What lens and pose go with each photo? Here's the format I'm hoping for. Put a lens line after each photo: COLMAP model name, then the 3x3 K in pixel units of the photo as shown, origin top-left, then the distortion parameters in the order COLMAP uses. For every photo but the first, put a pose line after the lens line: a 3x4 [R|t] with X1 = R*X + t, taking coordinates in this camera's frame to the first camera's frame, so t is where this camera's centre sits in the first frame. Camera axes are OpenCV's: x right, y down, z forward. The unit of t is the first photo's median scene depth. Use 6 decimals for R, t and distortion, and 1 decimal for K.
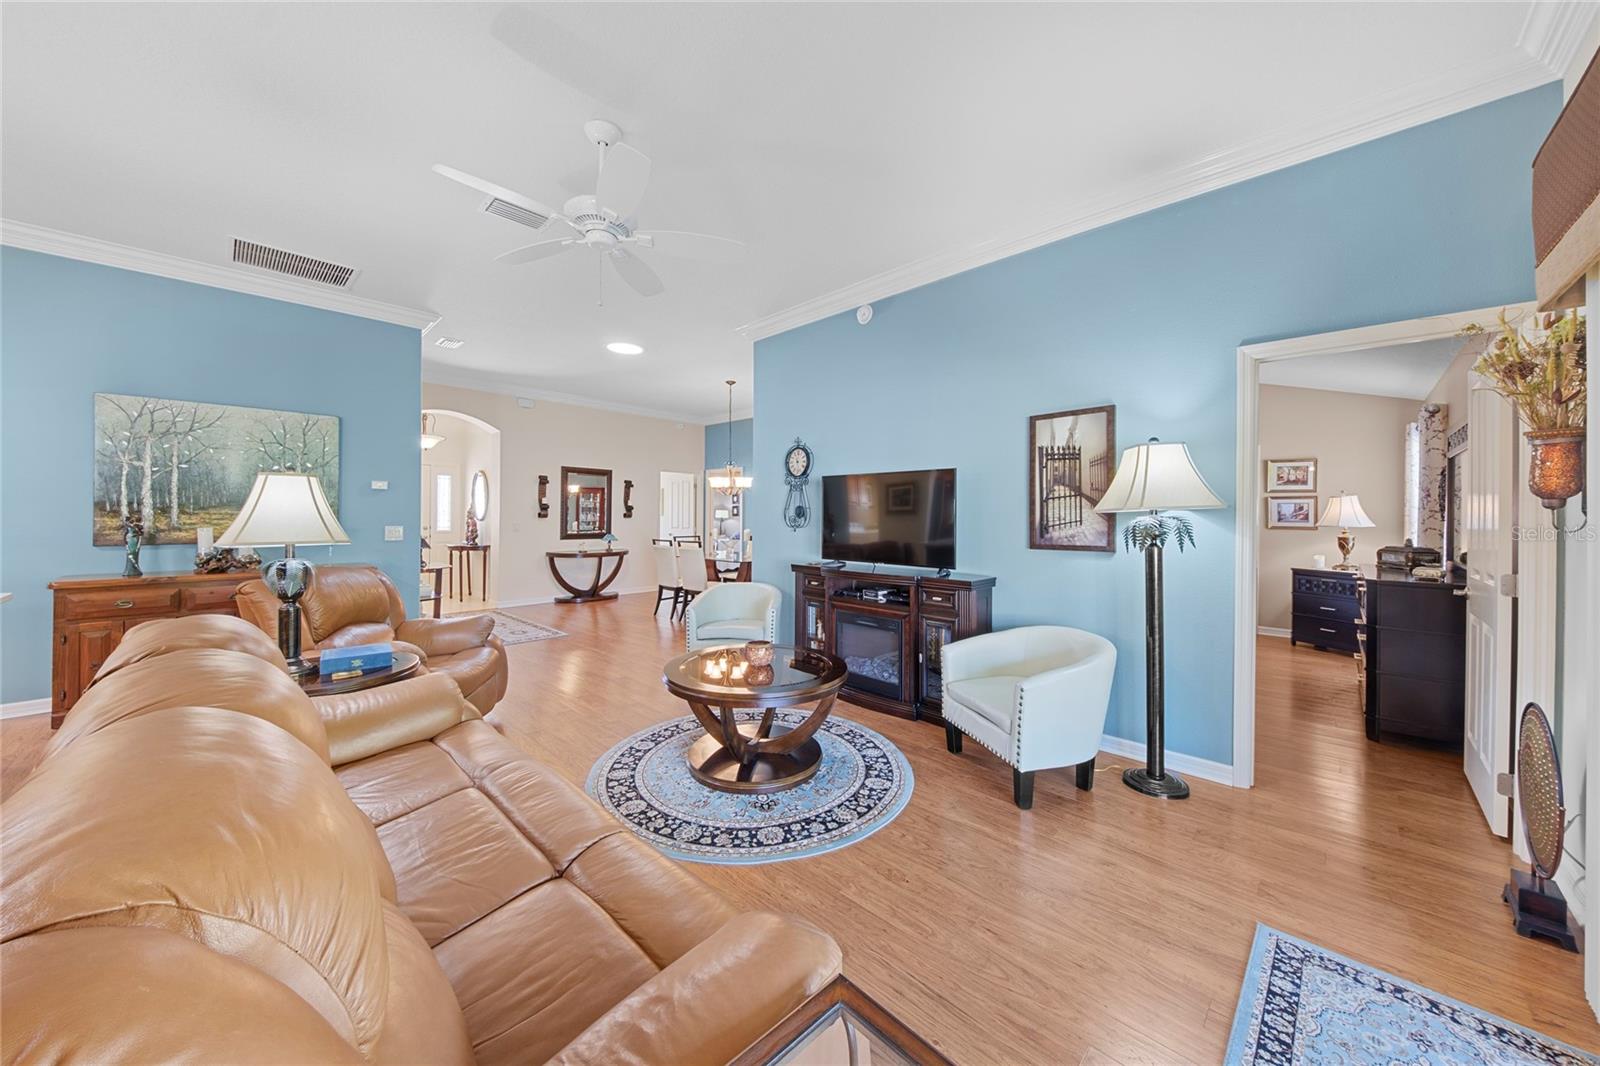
lens RADIAL K [[568.3, 0, 822.4], [0, 568.3, 516.7], [0, 0, 1]] dist [-0.001028, -0.000065]
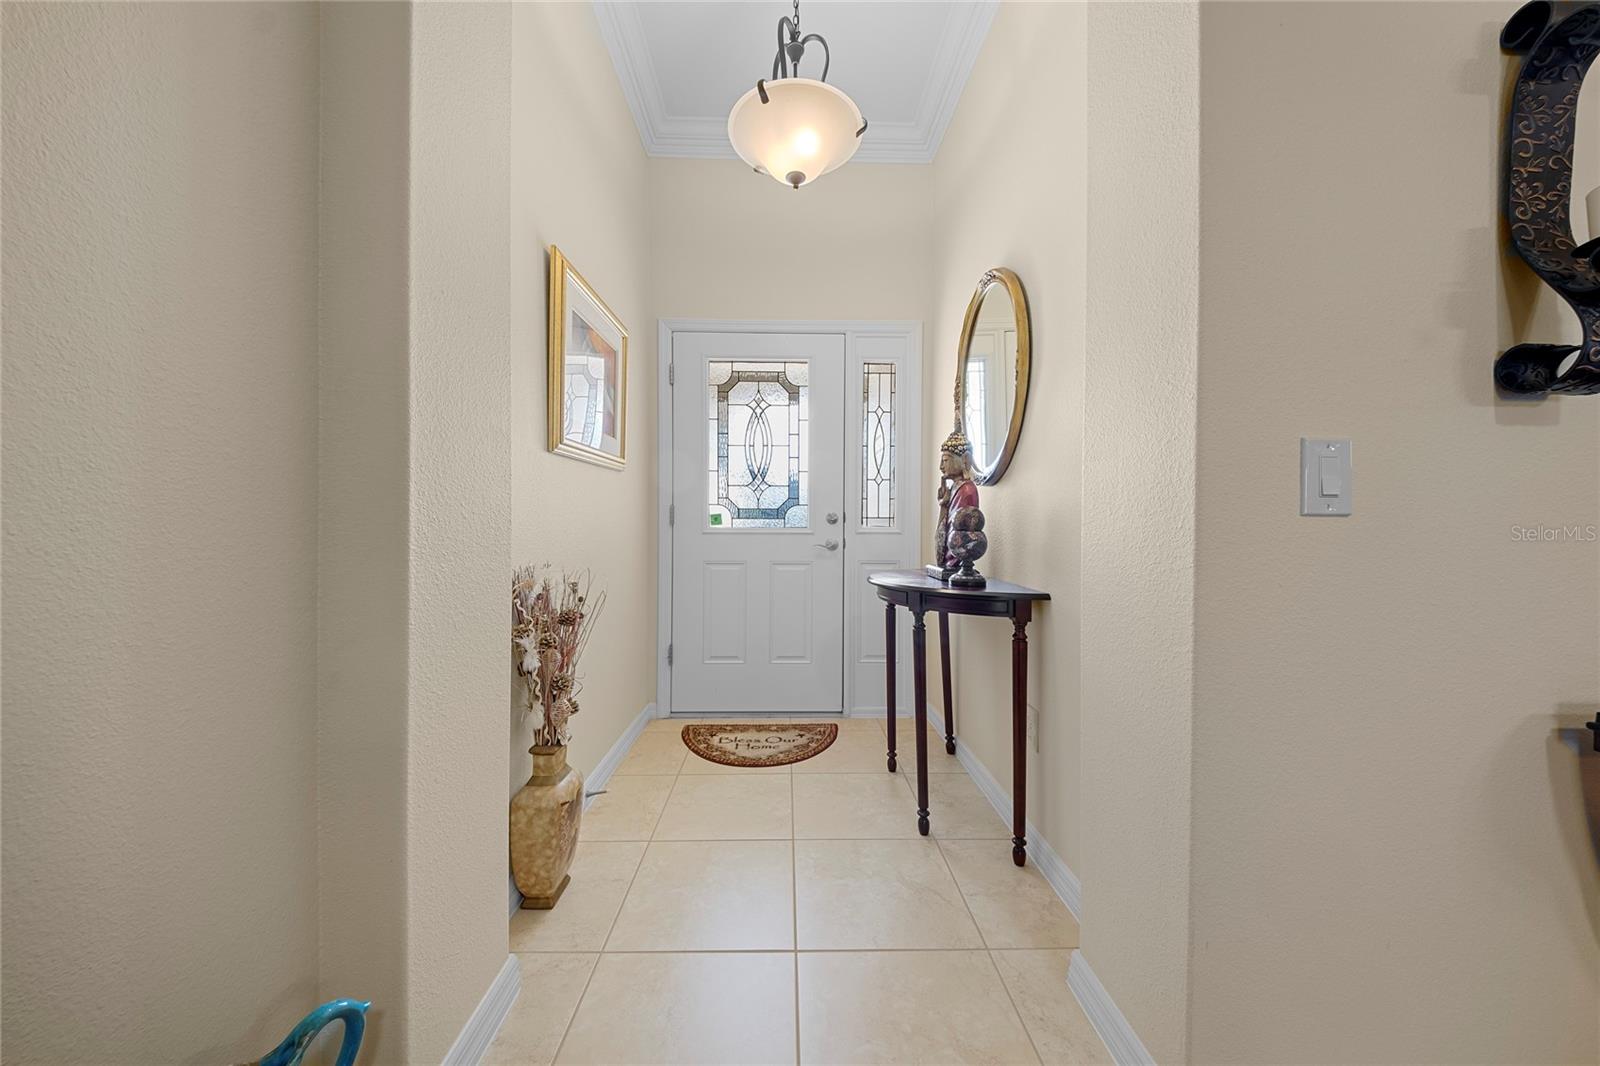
lens RADIAL K [[544.0, 0, 800.0], [0, 544.0, 521.5], [0, 0, 1]] dist [0.040553, -0.019091]
pose [[0.685238, -0.003907, -0.728309, -0.503962], [-0.001194, 0.999978, -0.006488, 0.025840], [0.728319, 0.005315, 0.685218, 0.806263]]
